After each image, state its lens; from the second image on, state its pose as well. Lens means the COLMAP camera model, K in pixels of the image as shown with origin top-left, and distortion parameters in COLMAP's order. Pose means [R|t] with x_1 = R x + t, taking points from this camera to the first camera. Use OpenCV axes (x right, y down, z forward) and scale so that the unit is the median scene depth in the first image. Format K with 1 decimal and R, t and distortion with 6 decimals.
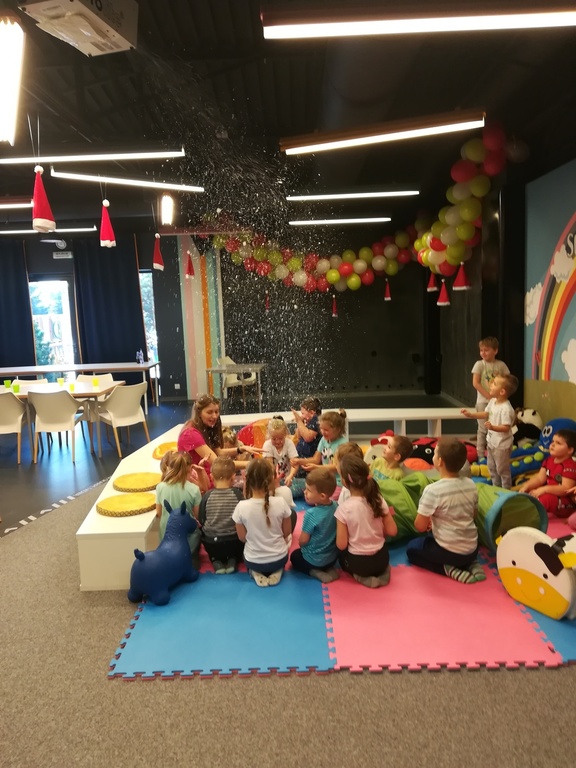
lens RADIAL K [[605.5, 0, 288.0], [0, 605.5, 384.0], [0, 0, 1]] dist [0.004964, -0.010391]
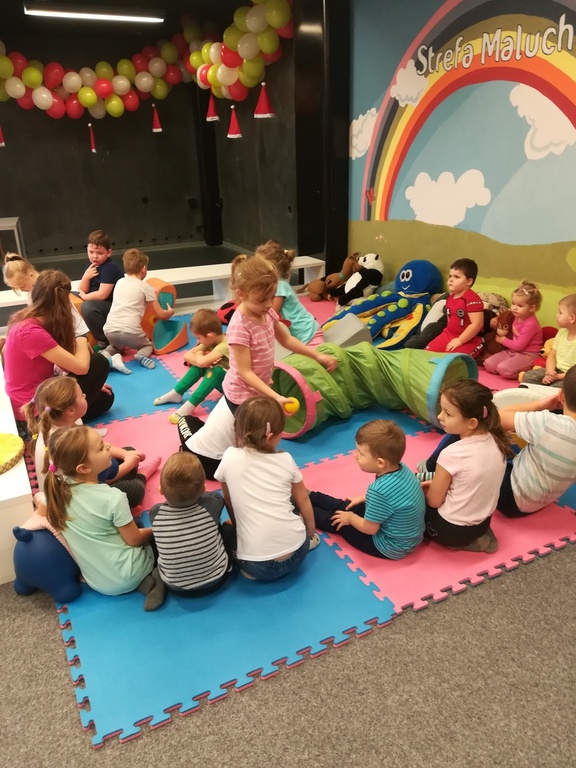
lens RADIAL K [[605.5, 0, 288.0], [0, 605.5, 384.0], [0, 0, 1]] dist [0.004964, -0.010391]
pose [[0.885930, -0.157857, 0.436130, -0.112756], [0.050650, 0.967605, 0.247338, -0.000561], [-0.461045, -0.197034, 0.865225, 0.158403]]
